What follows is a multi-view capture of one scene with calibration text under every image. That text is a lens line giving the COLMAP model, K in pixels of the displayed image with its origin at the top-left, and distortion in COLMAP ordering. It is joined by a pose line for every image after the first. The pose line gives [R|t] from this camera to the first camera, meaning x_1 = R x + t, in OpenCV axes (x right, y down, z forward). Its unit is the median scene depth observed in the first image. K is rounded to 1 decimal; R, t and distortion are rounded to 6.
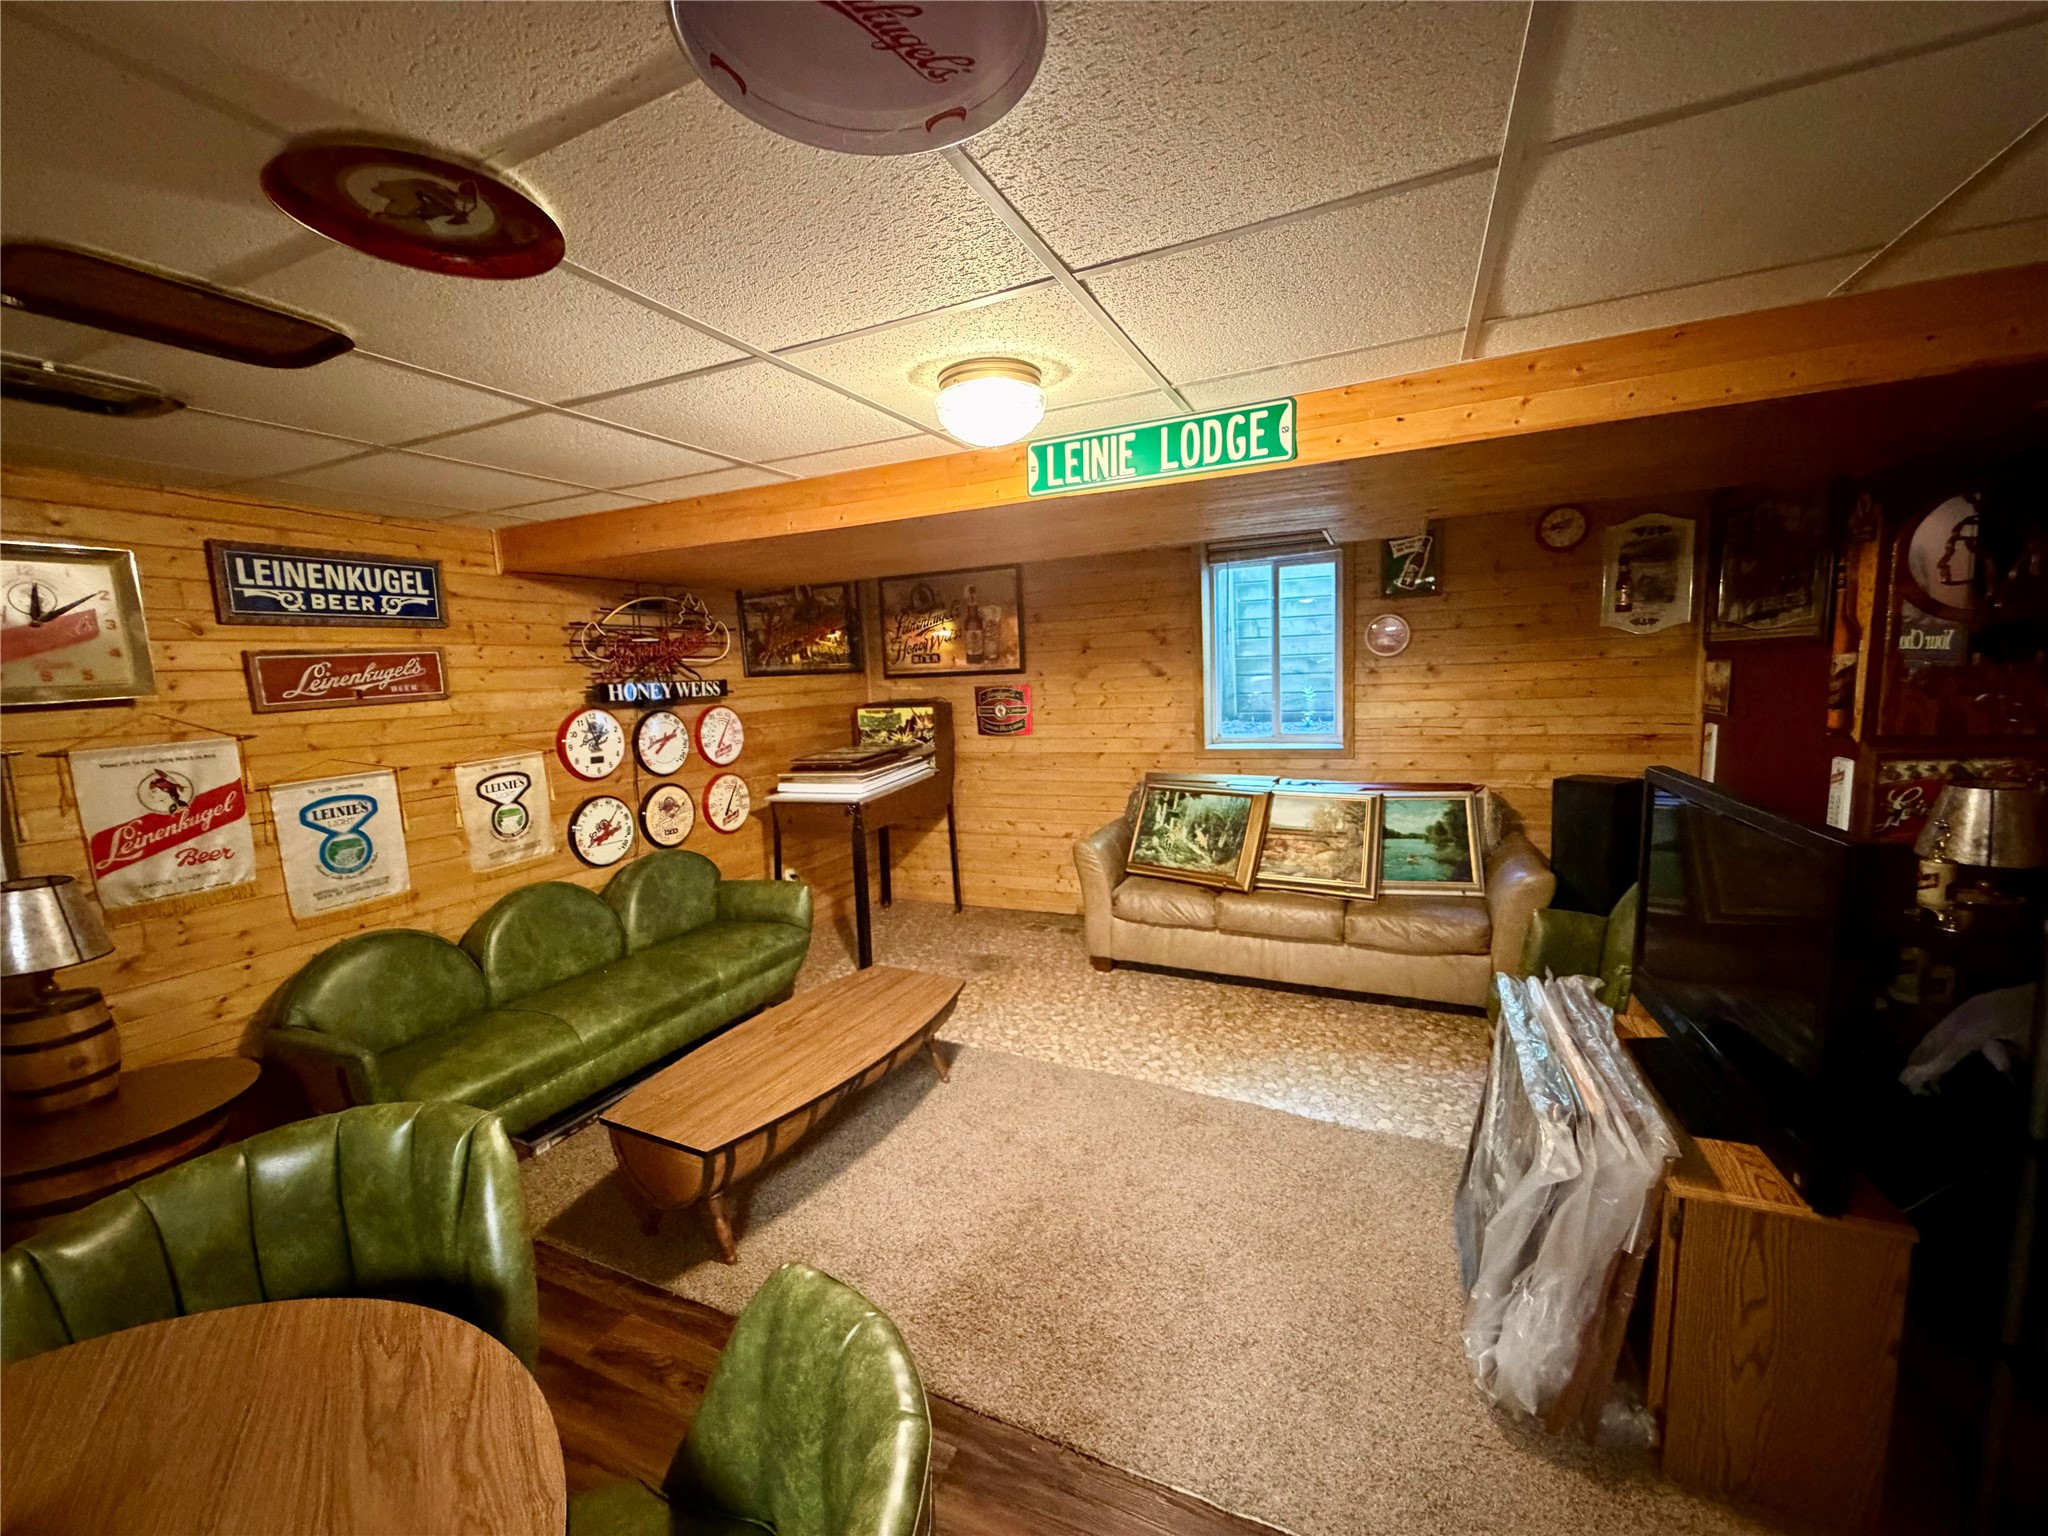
lens RADIAL K [[815.3, 0, 1024.0], [0, 815.3, 768.0], [0, 0, 1]] dist [-0.000296, -0.000228]
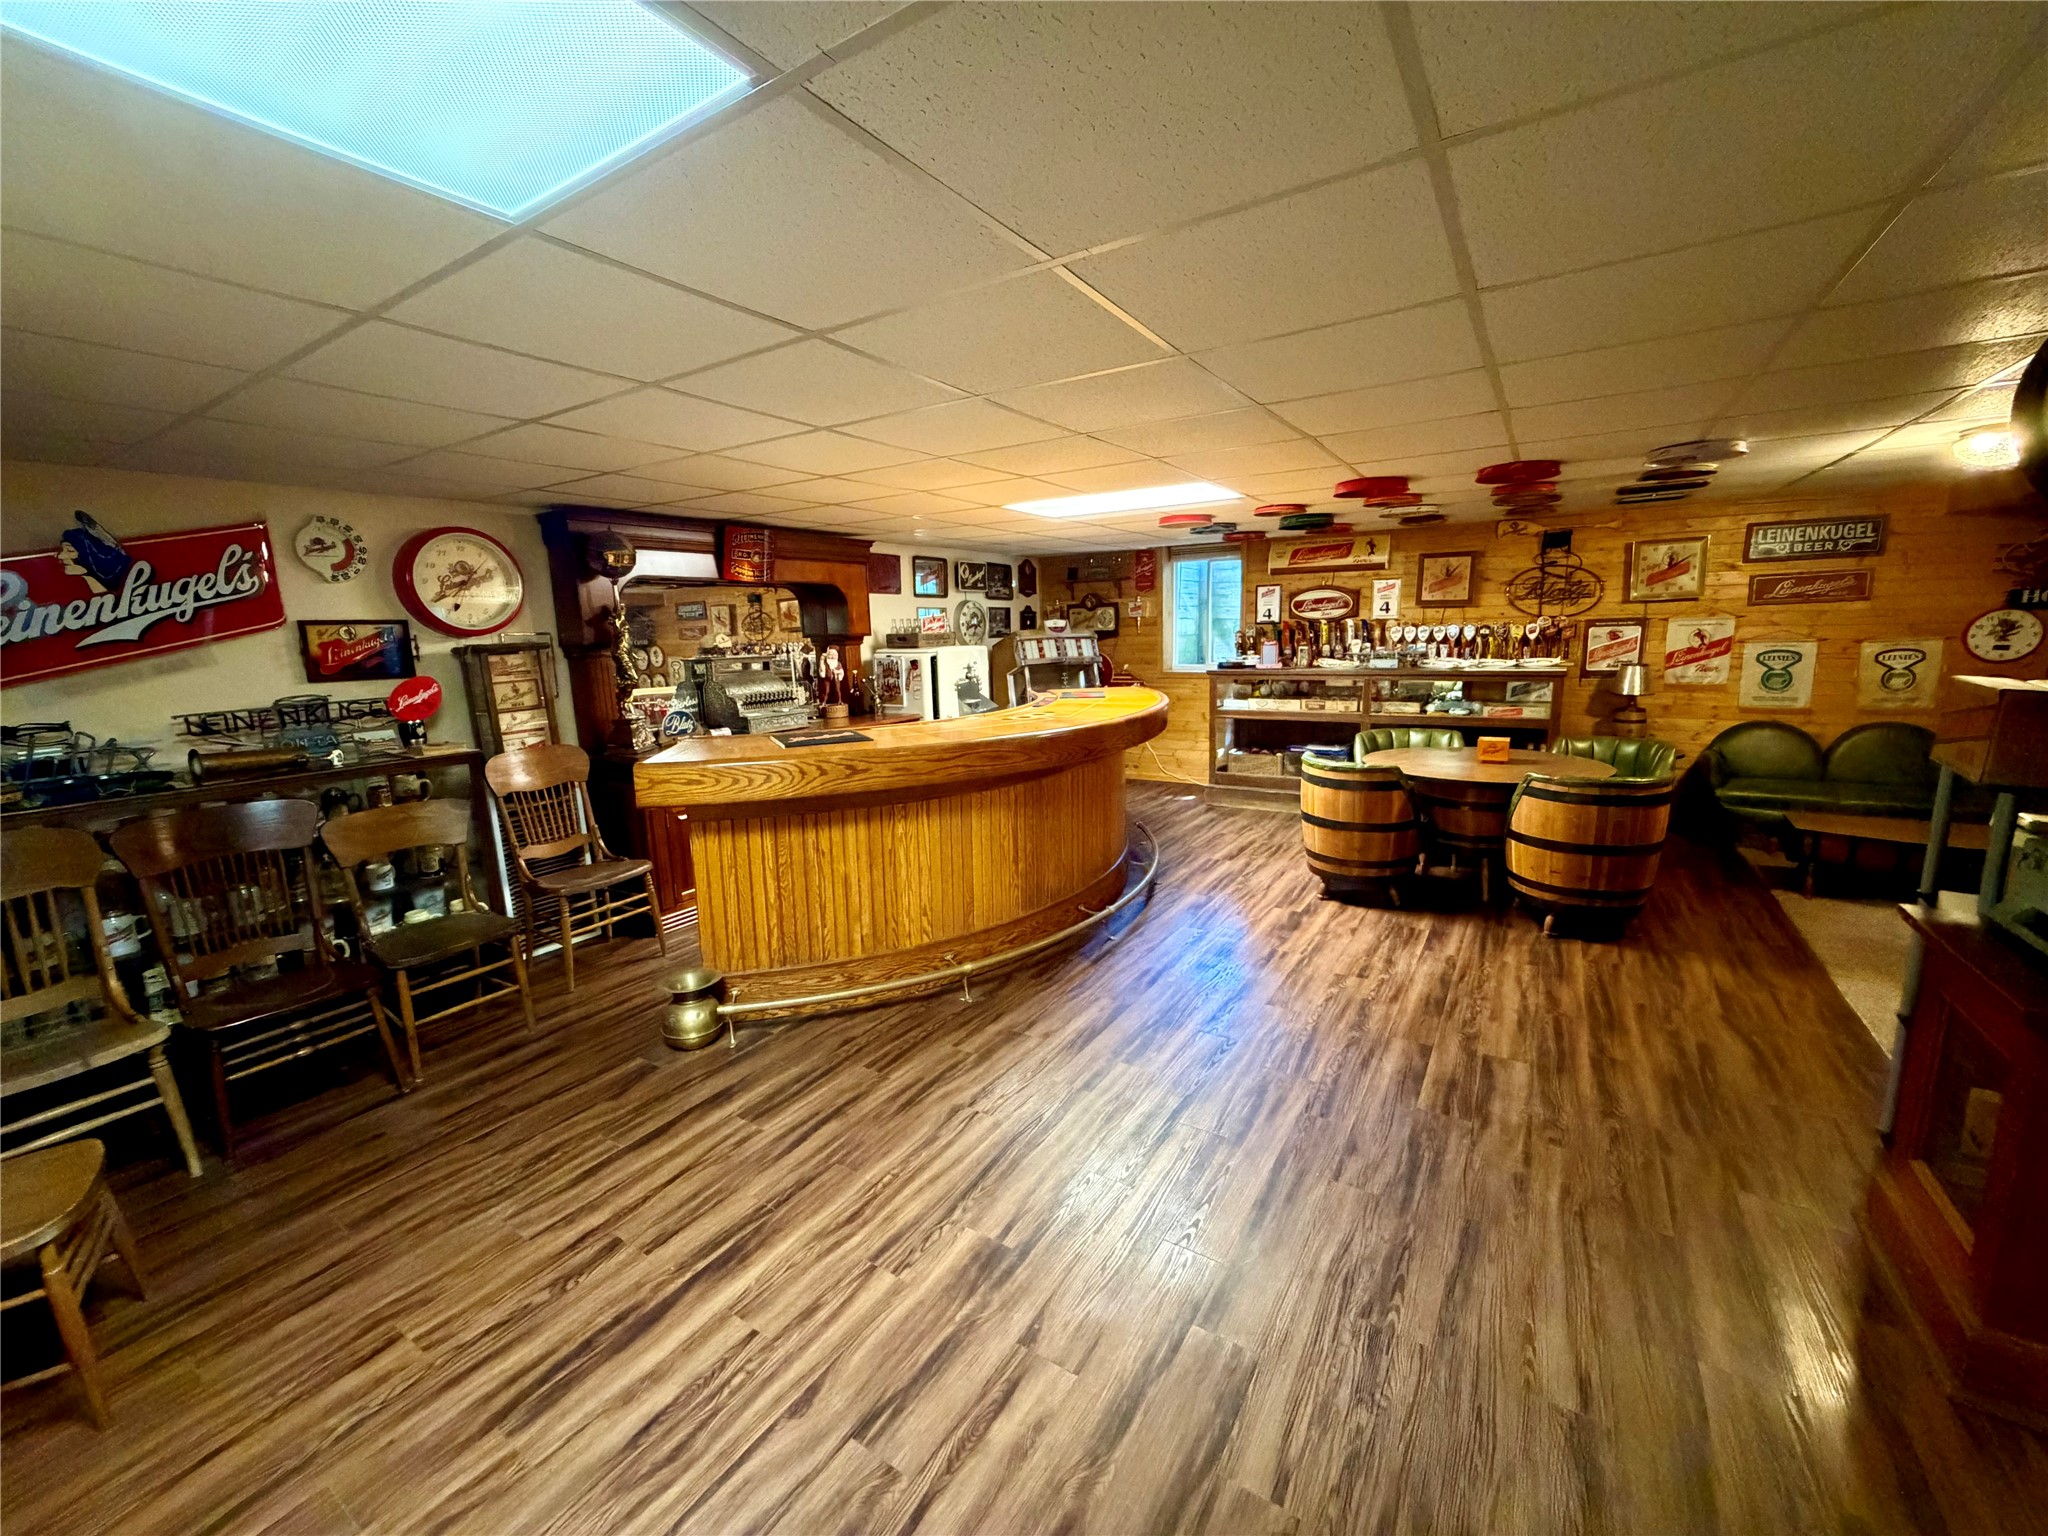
lens RADIAL K [[815.3, 0, 1024.0], [0, 815.3, 768.0], [0, 0, 1]] dist [-0.000296, -0.000228]
pose [[-0.142404, 0.220865, -0.964852, 1.353061], [-0.084851, 0.968474, 0.234218, 0.005404], [0.986165, 0.115222, -0.119174, -0.511701]]
